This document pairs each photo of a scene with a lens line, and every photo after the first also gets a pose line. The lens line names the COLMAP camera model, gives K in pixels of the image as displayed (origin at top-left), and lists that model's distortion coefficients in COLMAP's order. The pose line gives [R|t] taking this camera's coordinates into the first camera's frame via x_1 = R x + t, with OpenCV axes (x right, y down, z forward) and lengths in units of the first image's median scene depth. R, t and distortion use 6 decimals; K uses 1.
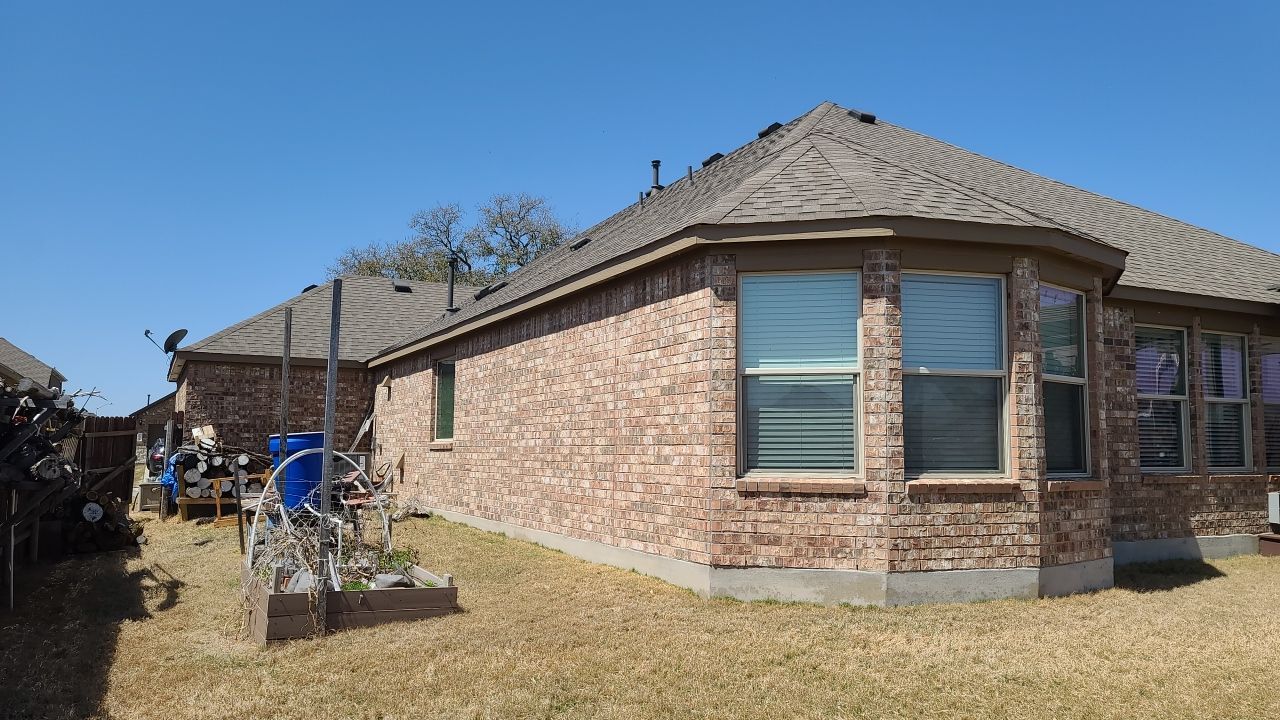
lens RADIAL K [[965.2, 0, 640.0], [0, 965.2, 360.0], [0, 0, 1]] dist [0.006156, -0.002458]
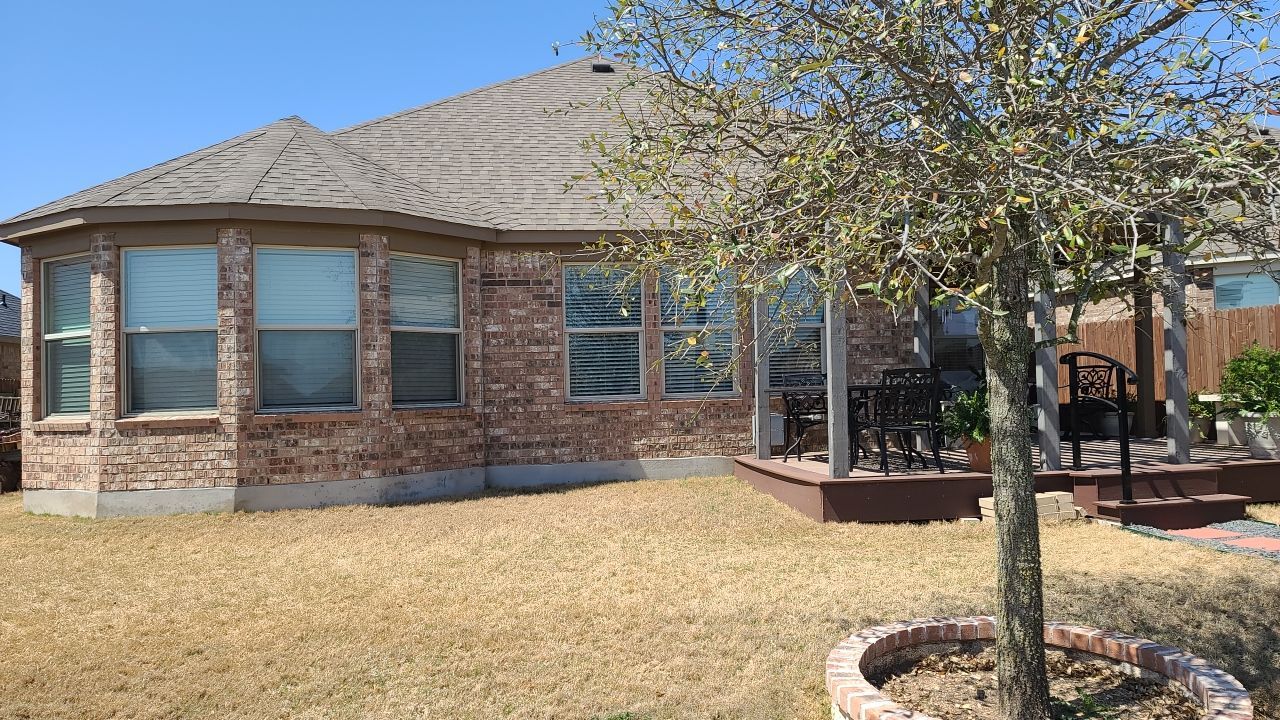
lens RADIAL K [[965.2, 0, 640.0], [0, 965.2, 360.0], [0, 0, 1]] dist [0.006156, -0.002458]
pose [[0.962837, -0.047927, -0.265798, 1.238487], [0.064213, 0.996532, 0.052918, 0.025437], [0.262340, -0.068019, 0.962575, -0.021024]]
